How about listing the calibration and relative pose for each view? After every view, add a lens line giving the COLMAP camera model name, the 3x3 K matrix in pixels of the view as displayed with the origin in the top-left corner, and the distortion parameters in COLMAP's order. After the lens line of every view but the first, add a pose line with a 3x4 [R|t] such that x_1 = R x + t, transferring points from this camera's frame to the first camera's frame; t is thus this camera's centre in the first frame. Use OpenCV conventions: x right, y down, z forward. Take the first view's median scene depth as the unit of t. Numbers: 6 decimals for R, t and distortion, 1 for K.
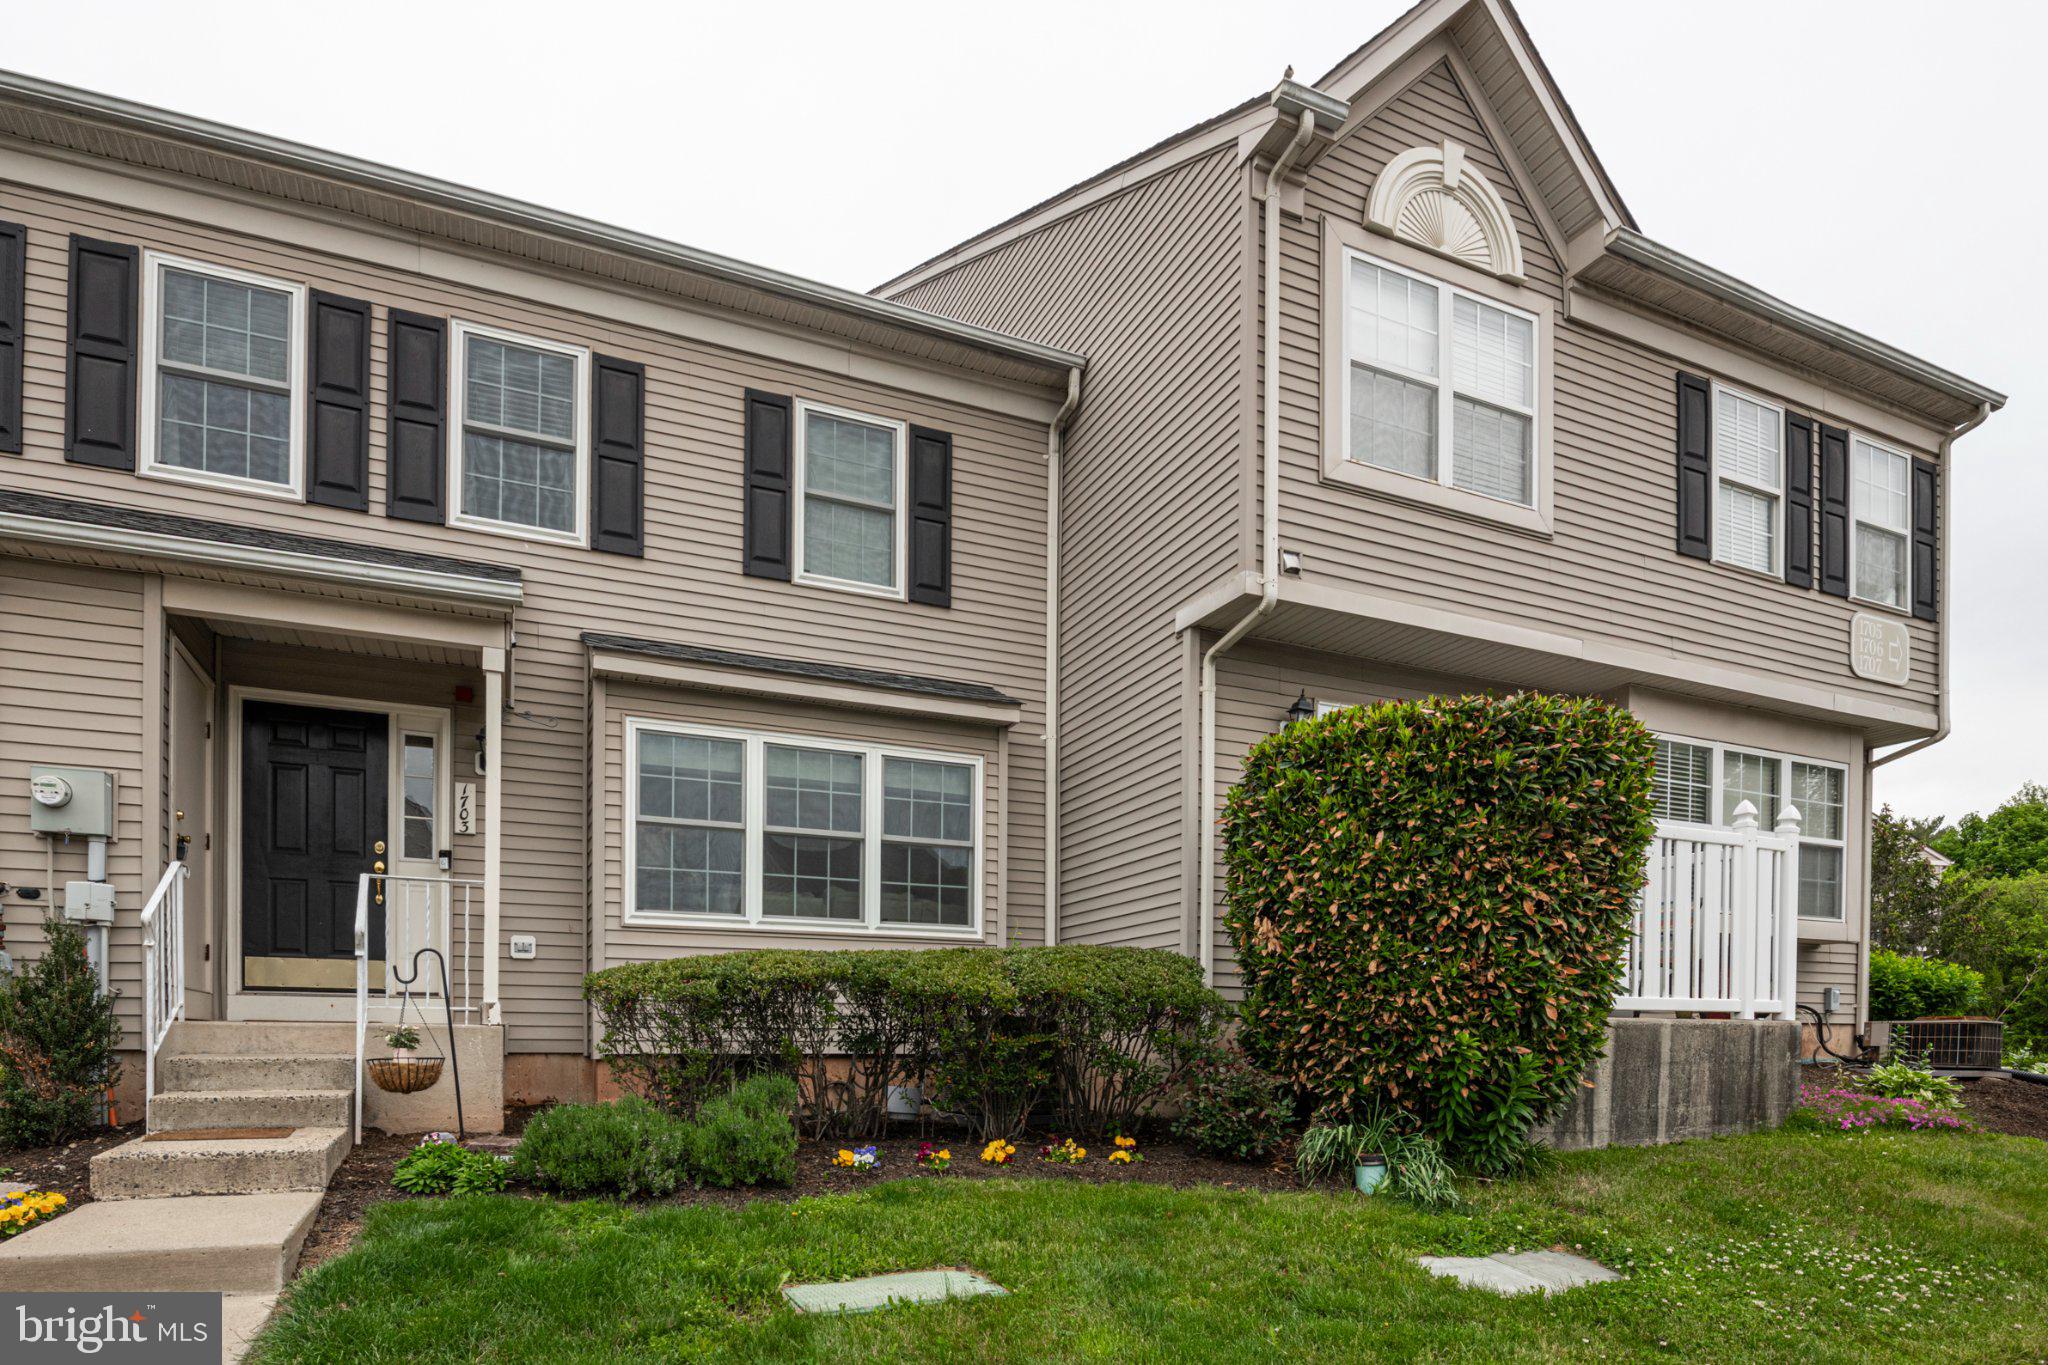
lens RADIAL K [[1019.2, 0, 814.4], [0, 1019.2, 1041.9], [0, 0, 1]] dist [-0.006177, -0.001903]
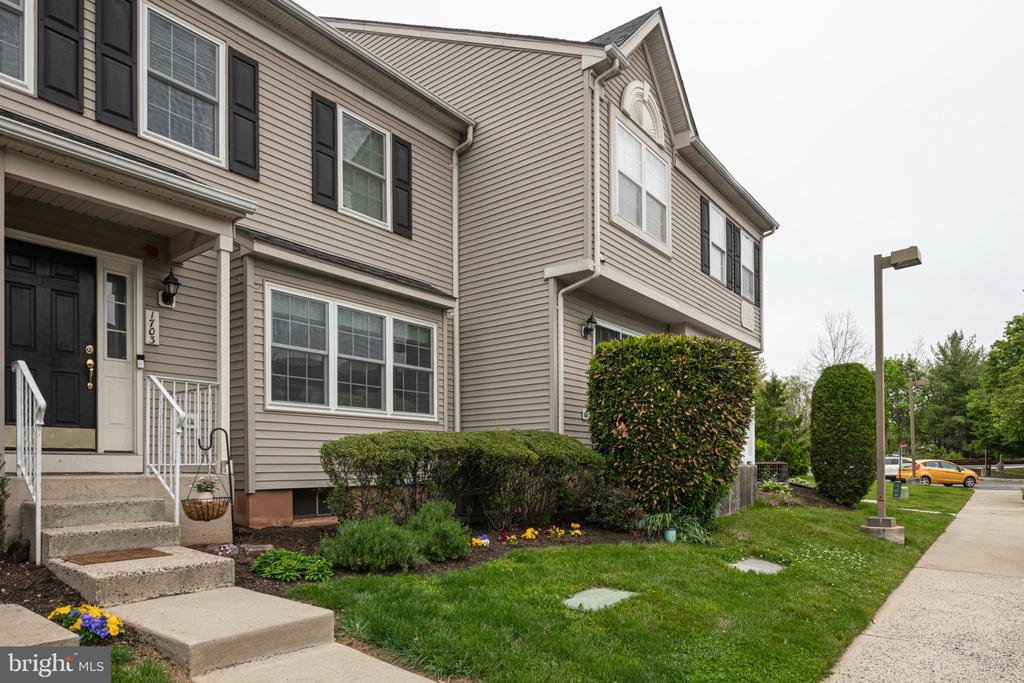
lens RADIAL K [[590.7, 0, 511.8], [0, 590.7, 463.0], [0, 0, 1]] dist [0.000342, -0.001468]
pose [[0.871169, -0.005470, 0.490952, -0.303777], [0.010312, 0.999921, -0.007156, -0.018639], [-0.490875, 0.011296, 0.871157, -0.011329]]
